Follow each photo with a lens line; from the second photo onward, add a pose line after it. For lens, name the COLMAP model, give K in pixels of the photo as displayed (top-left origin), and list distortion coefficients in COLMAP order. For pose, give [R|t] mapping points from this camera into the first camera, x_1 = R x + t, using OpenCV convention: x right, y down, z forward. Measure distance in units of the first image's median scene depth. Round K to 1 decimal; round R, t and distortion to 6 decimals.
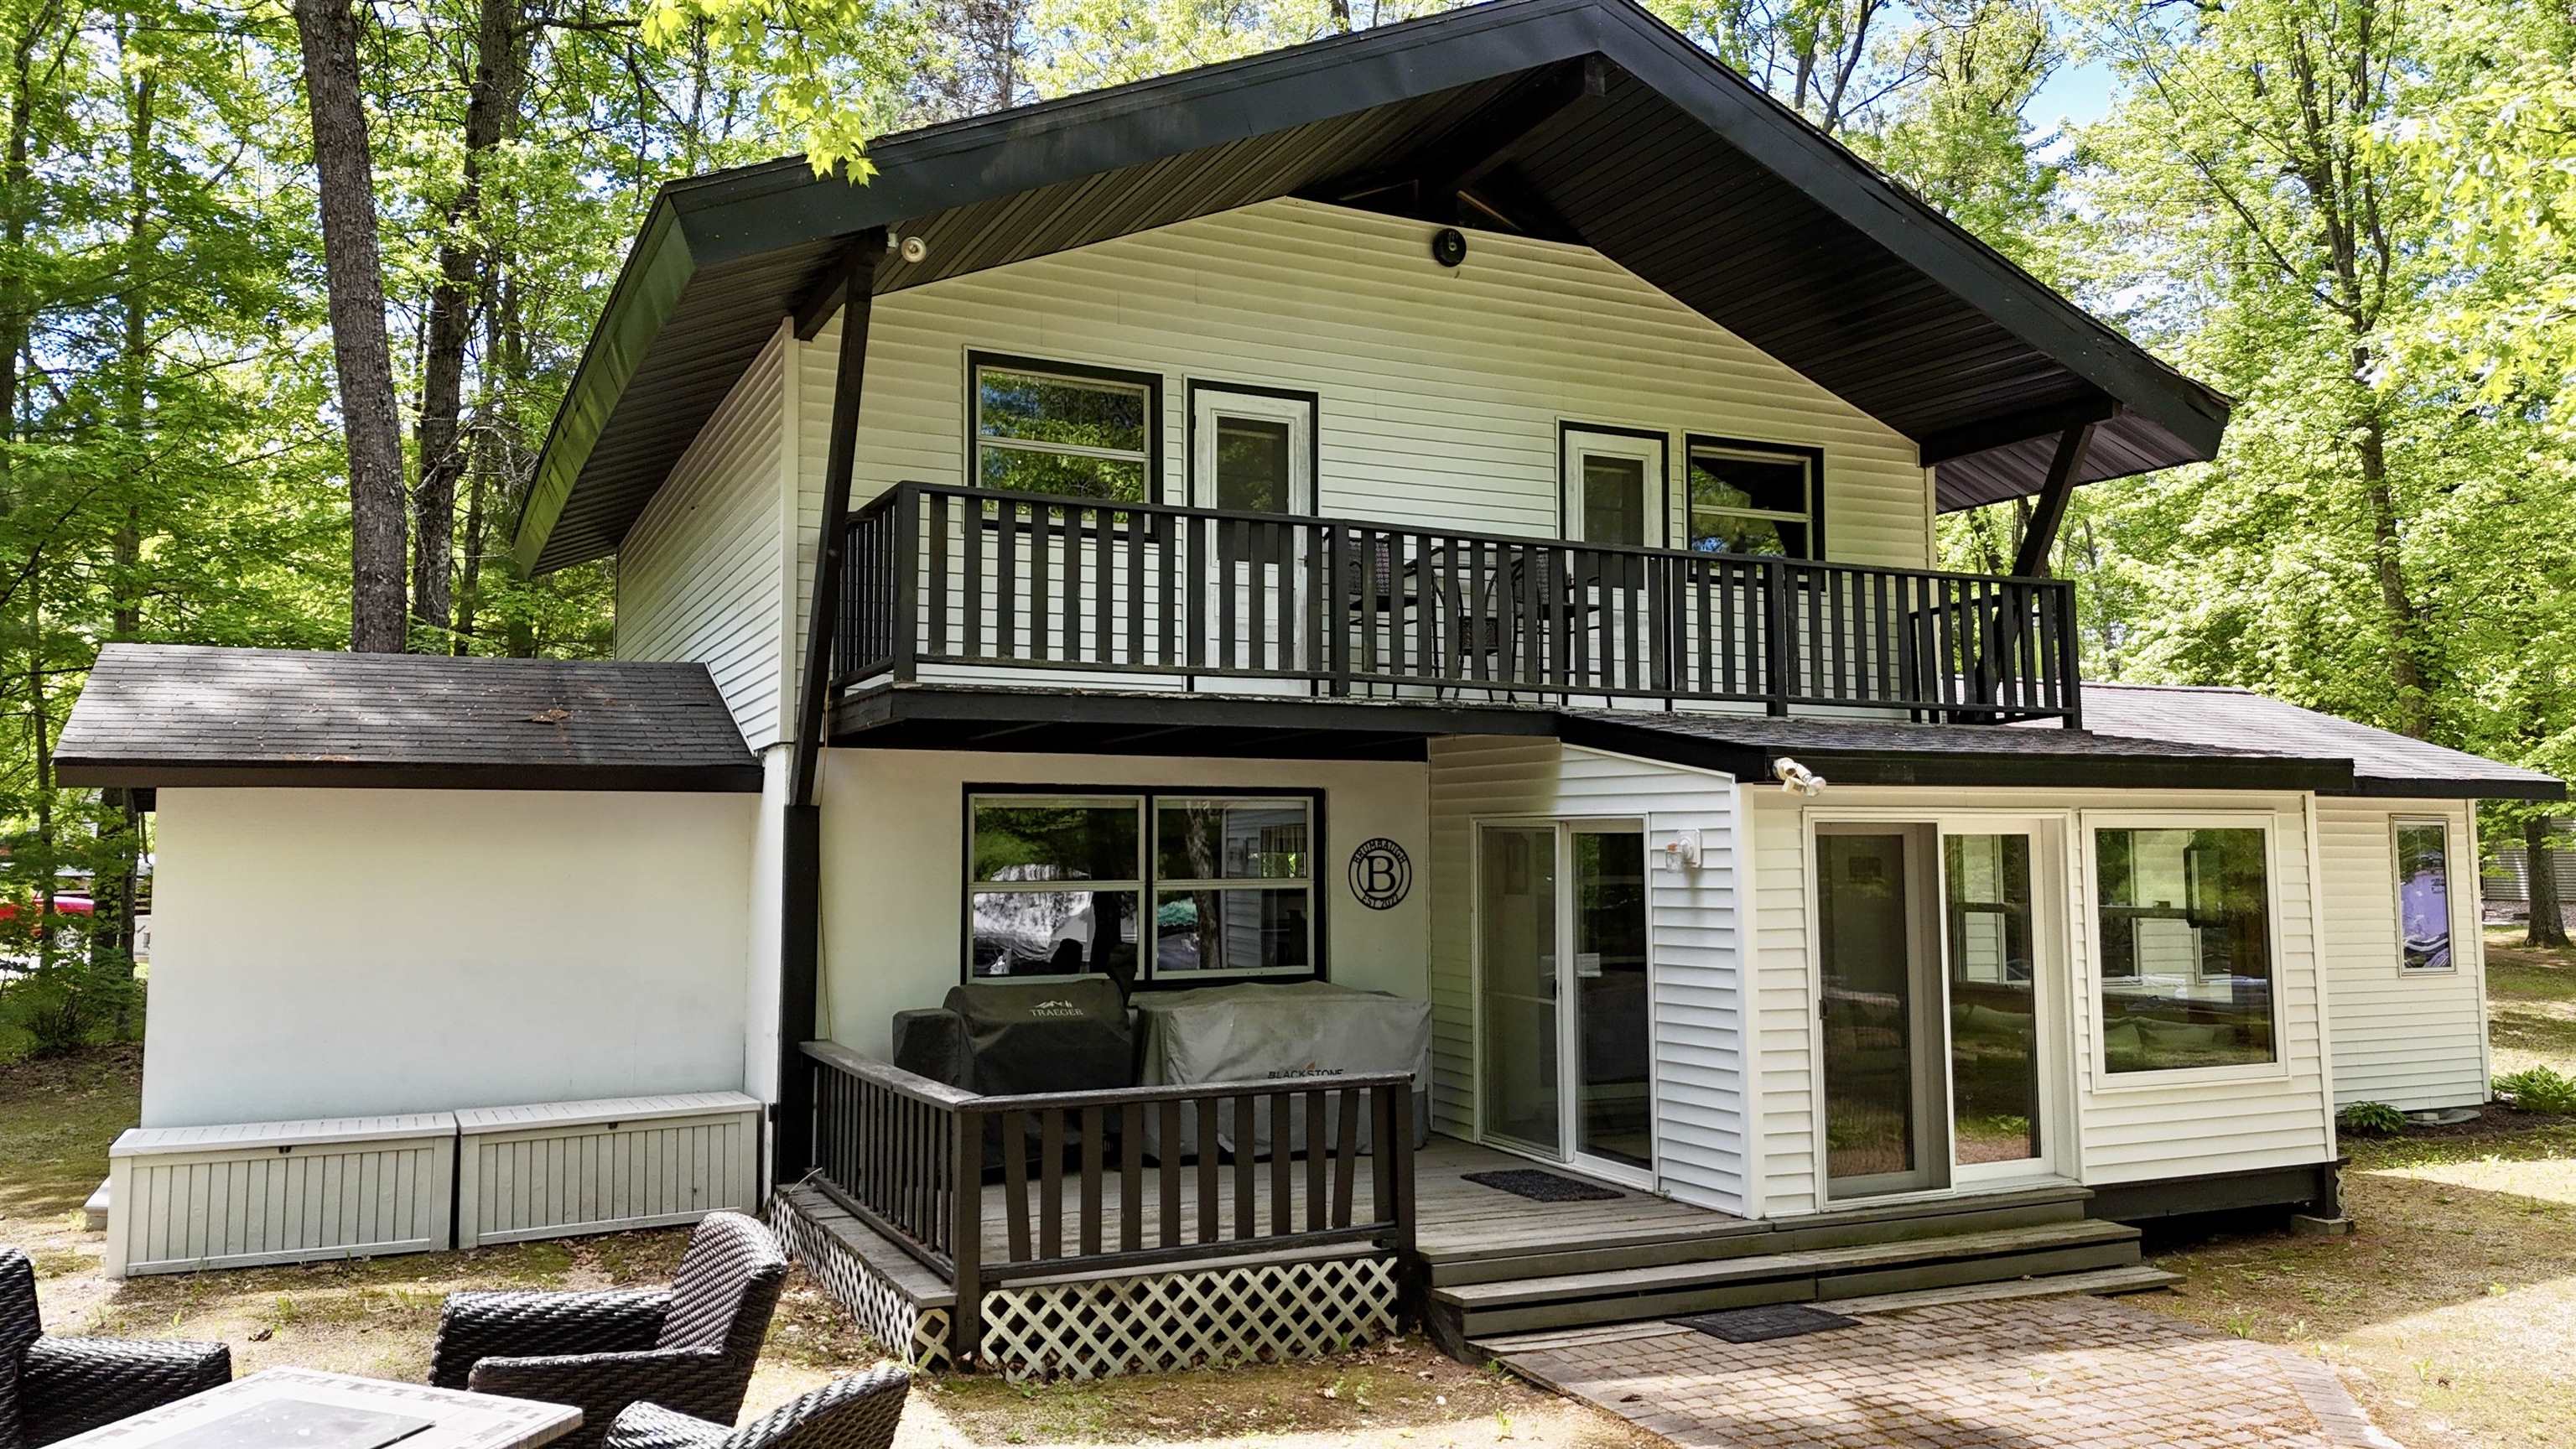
lens RADIAL K [[1876.2, 0, 1276.2], [0, 1876.2, 710.6], [0, 0, 1]] dist [0.098081, -0.093482]
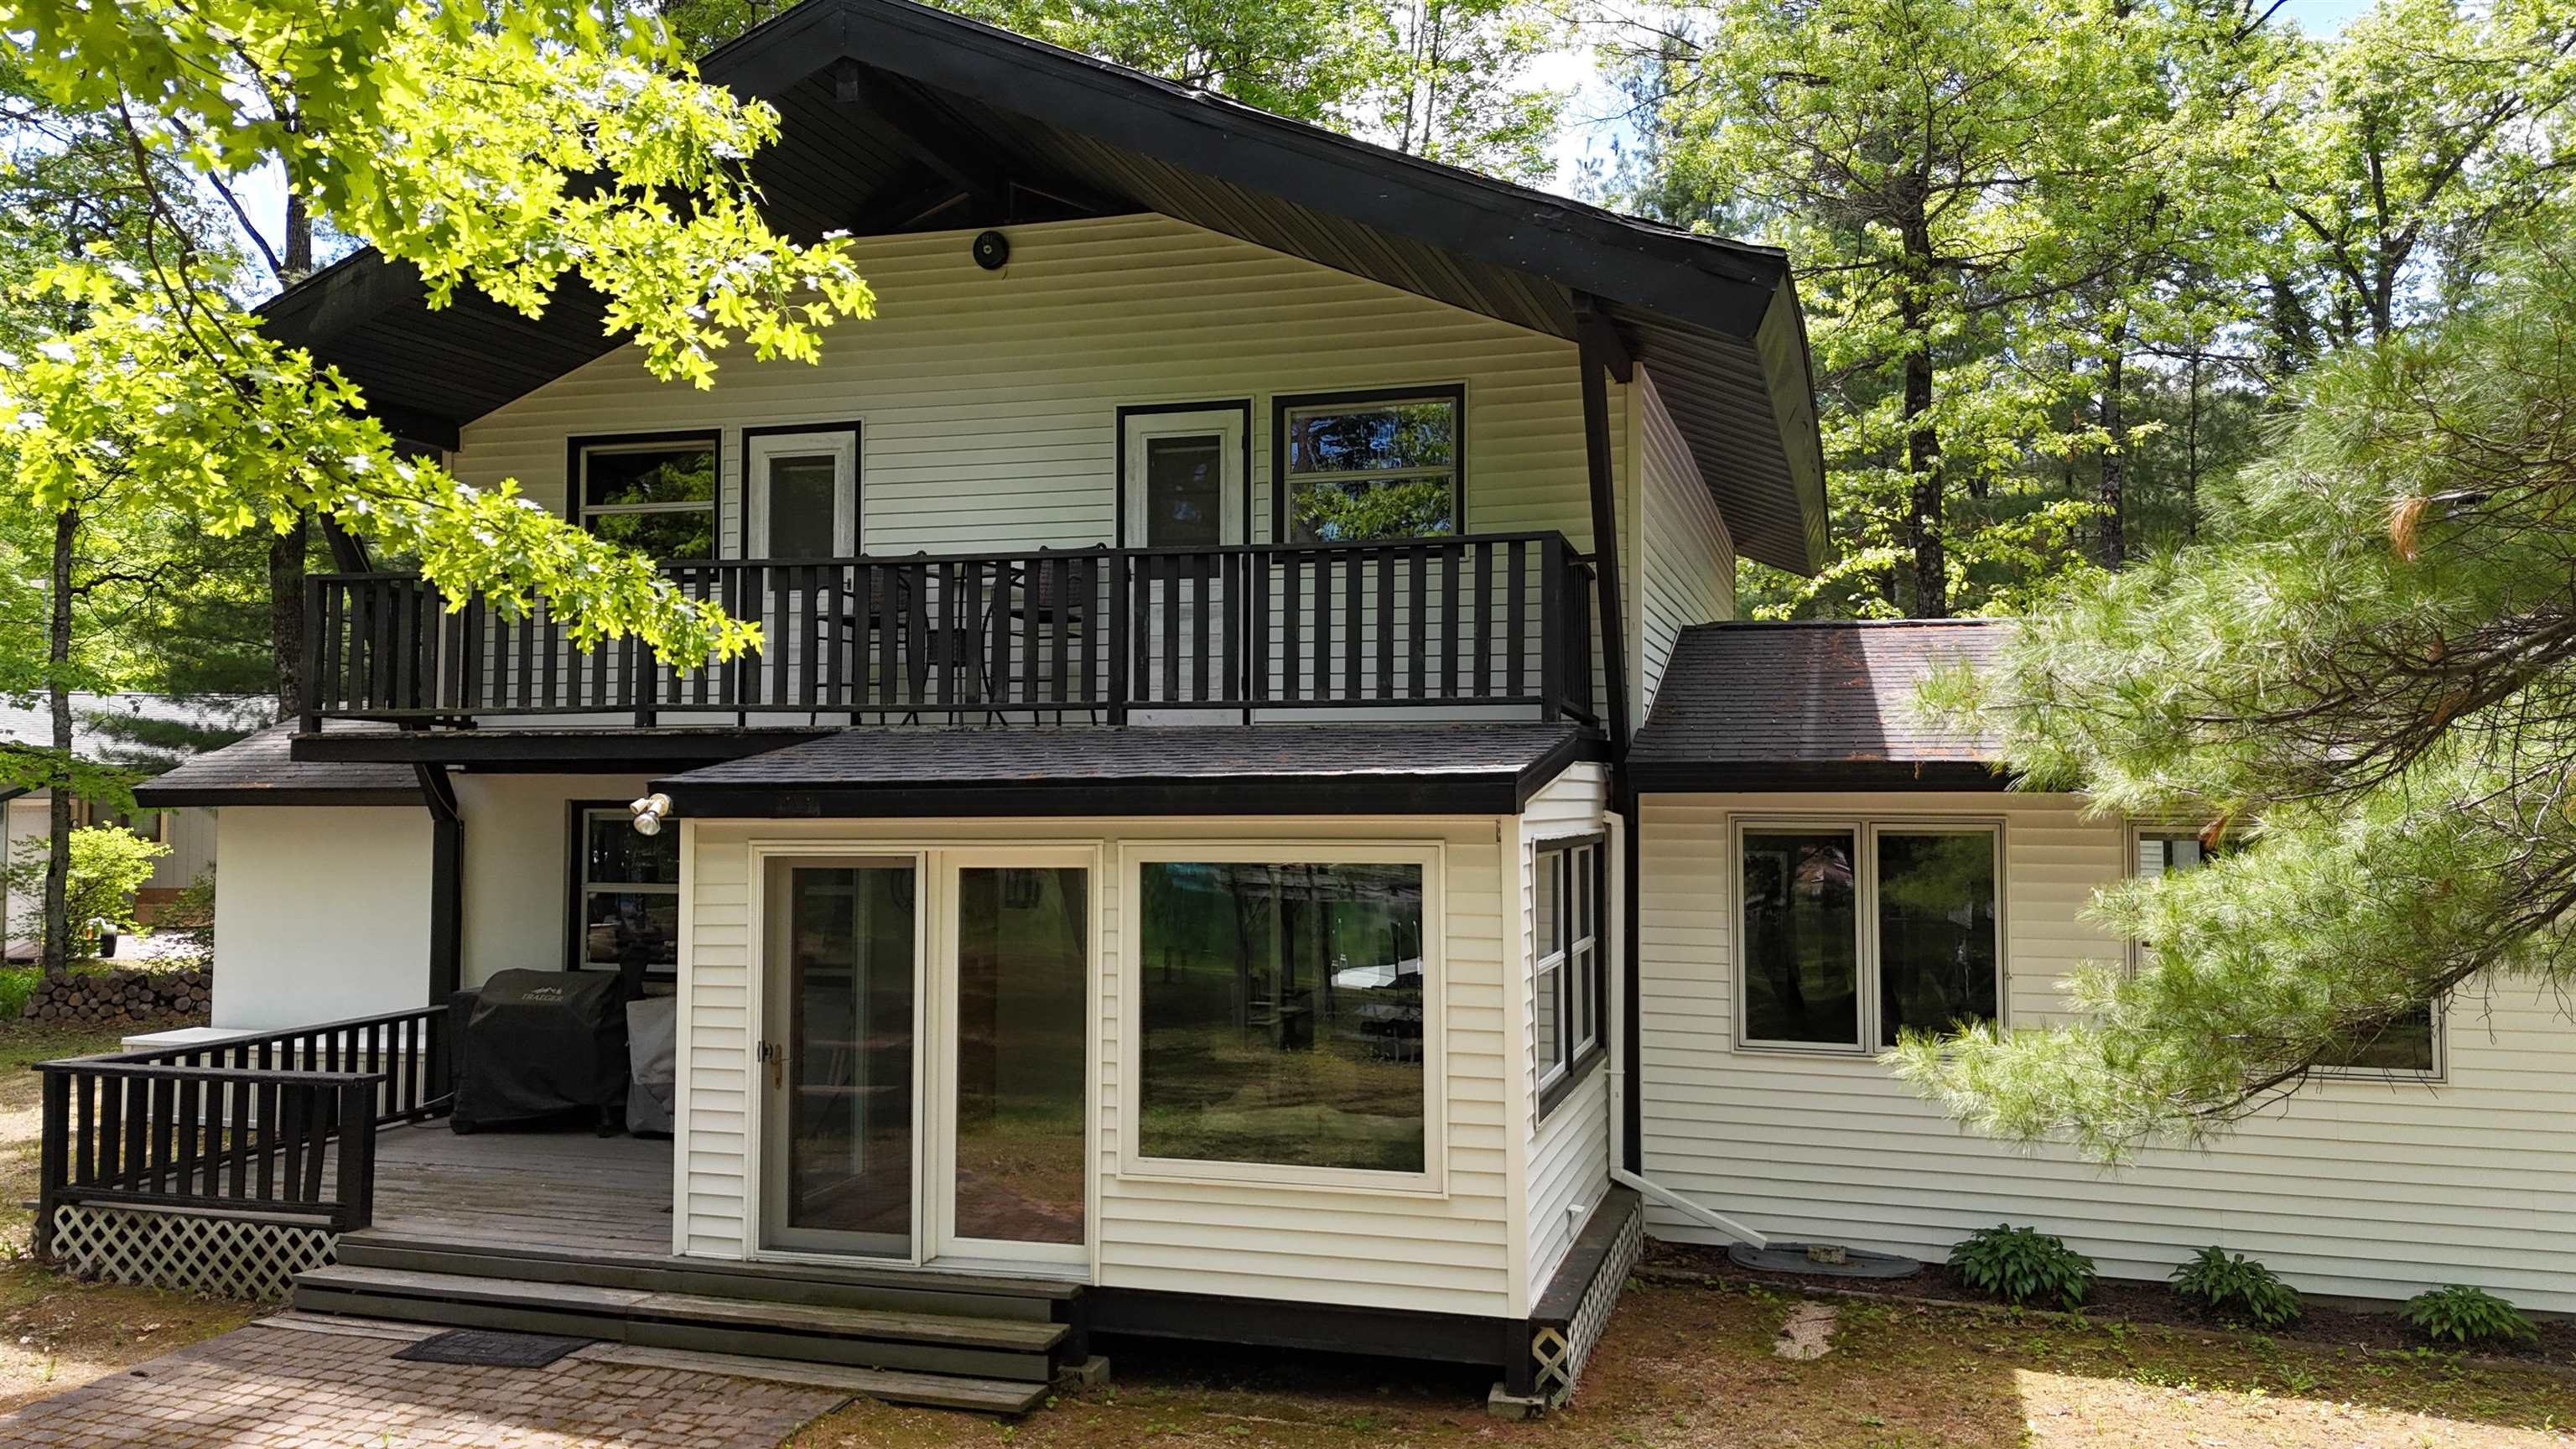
lens RADIAL K [[1876.2, 0, 1276.2], [0, 1876.2, 710.6], [0, 0, 1]] dist [0.098081, -0.093482]
pose [[0.740135, -0.026132, -0.671950, 0.992360], [0.048678, 0.998705, 0.014778, -0.014322], [0.670694, -0.043647, 0.740449, 0.412941]]
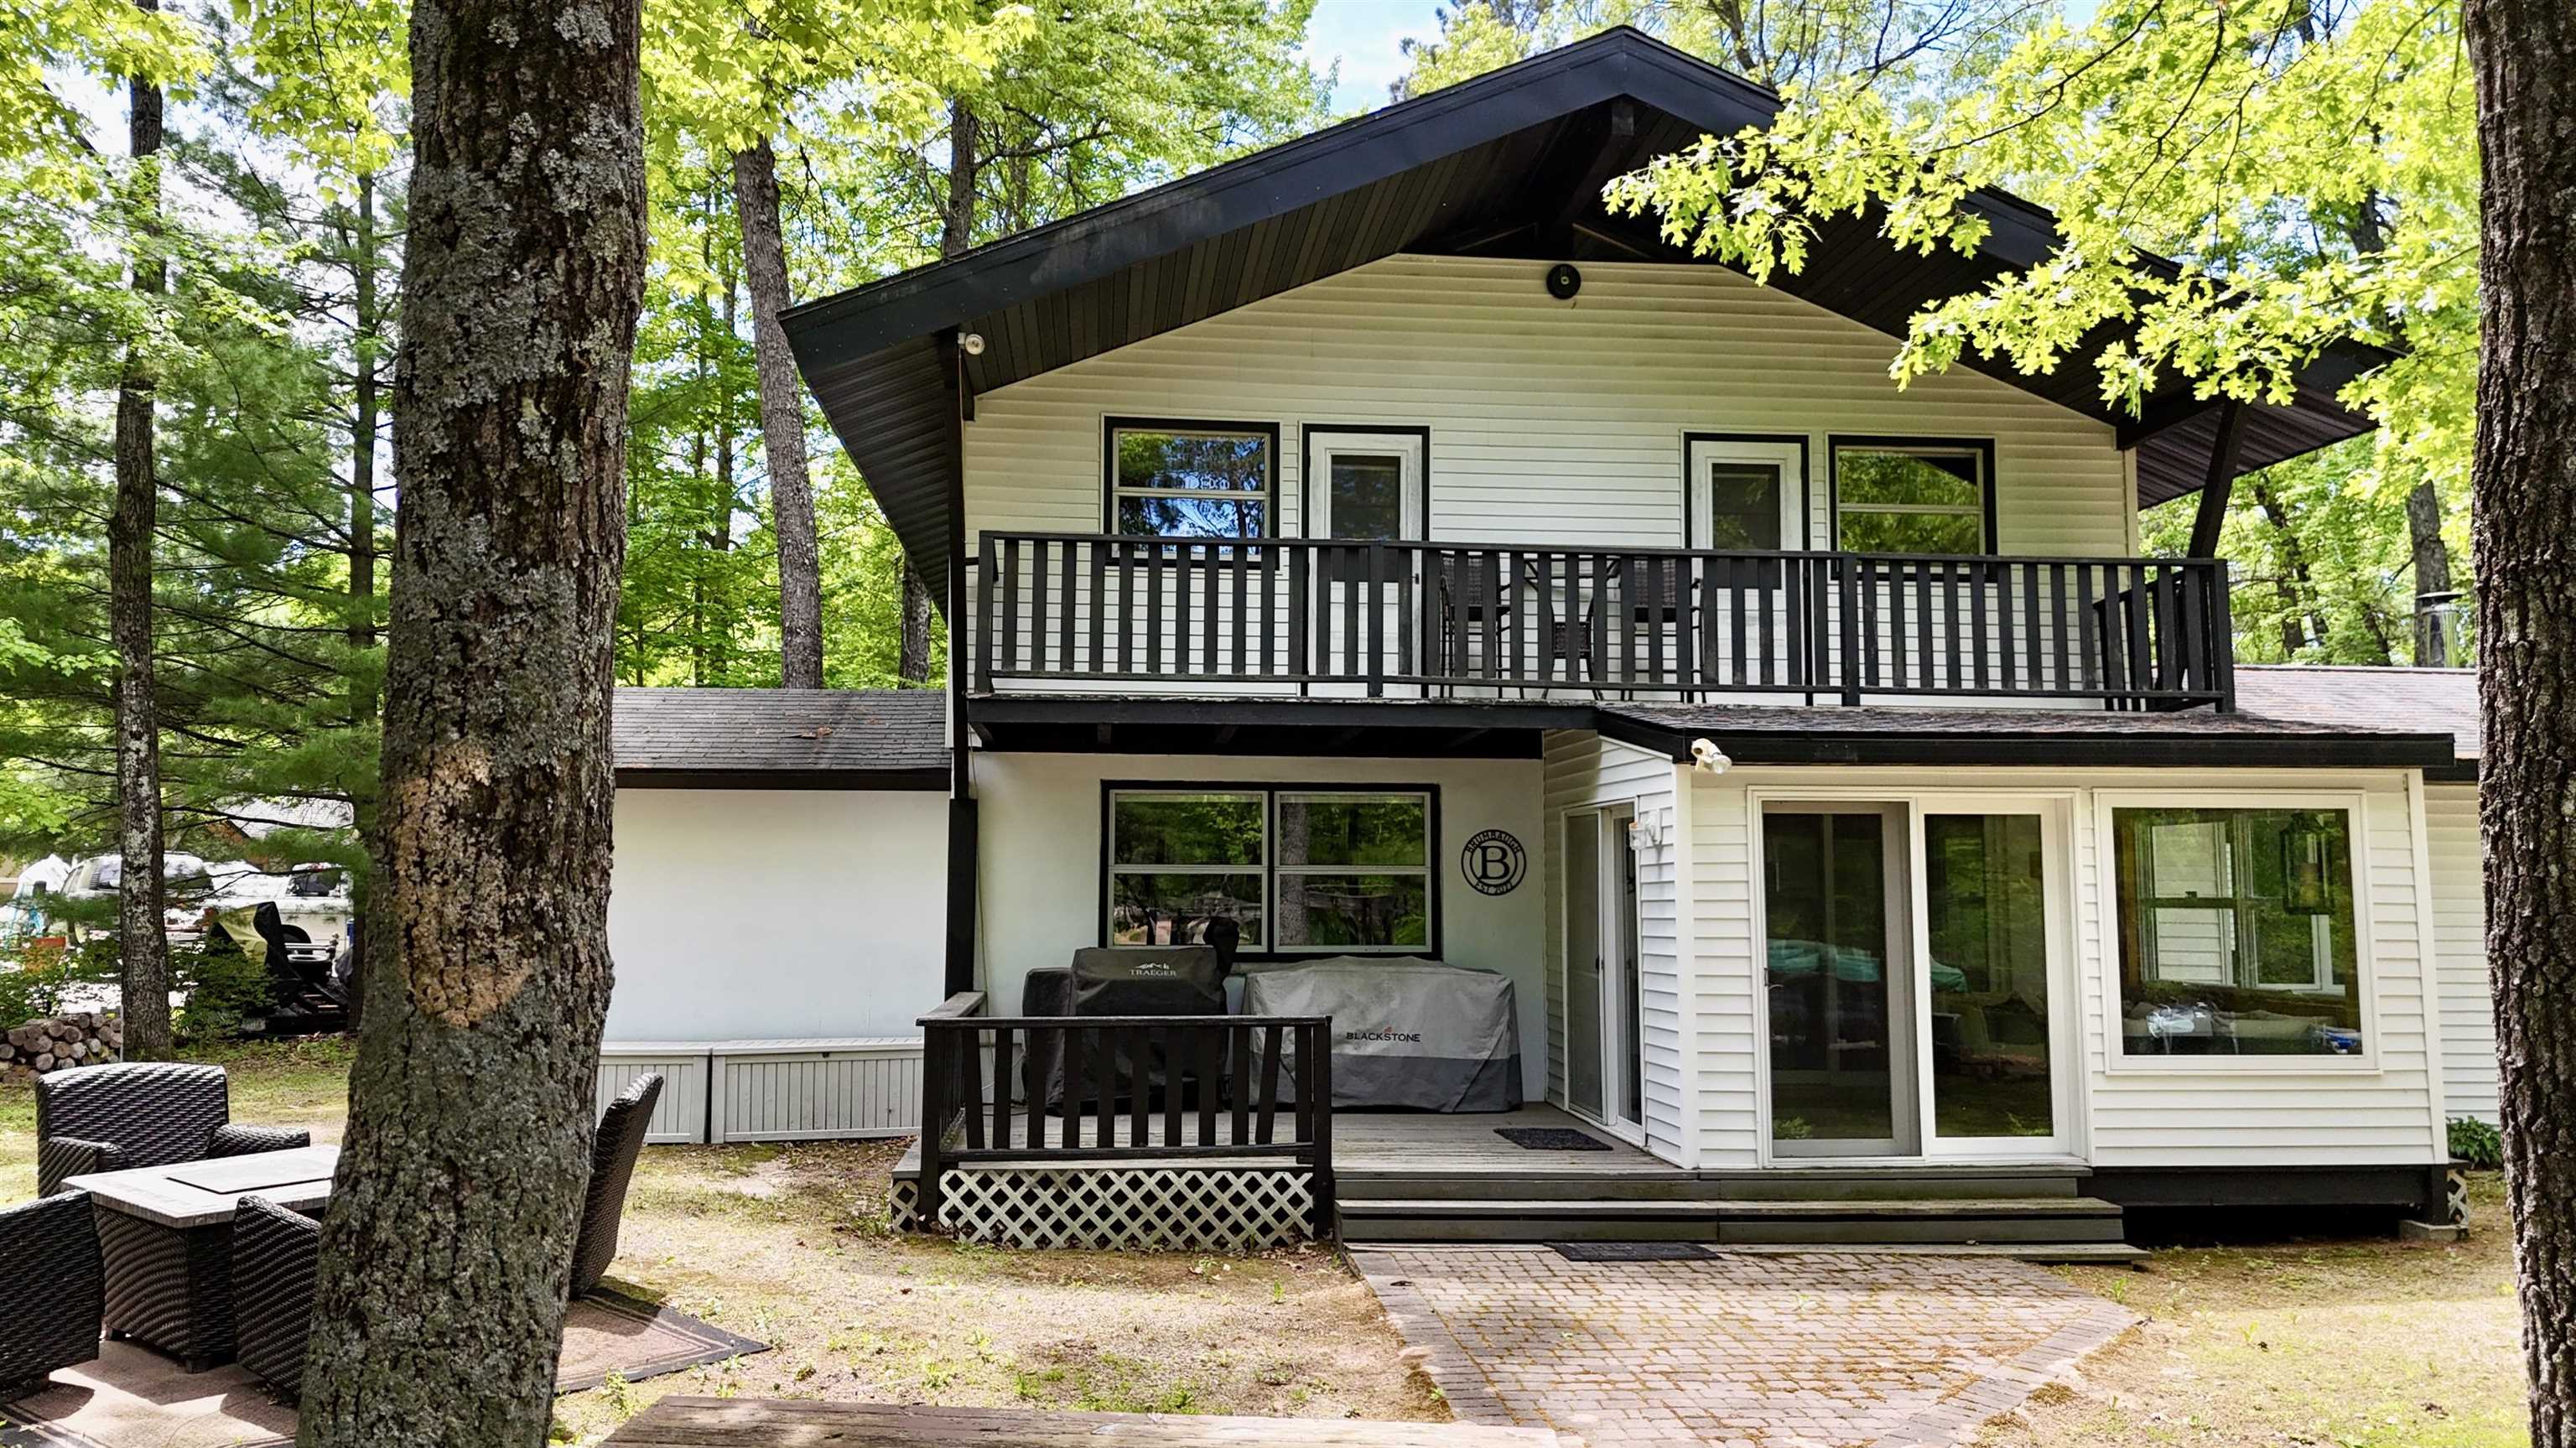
lens RADIAL K [[1898.9, 0, 1279.1], [0, 1898.9, 711.9], [0, 0, 1]] dist [0.150304, -0.251607]
pose [[0.940107, -0.026512, -0.339848, 0.351036], [0.019590, 0.999525, -0.023782, 0.026194], [0.340317, 0.015700, 0.940180, -0.090637]]
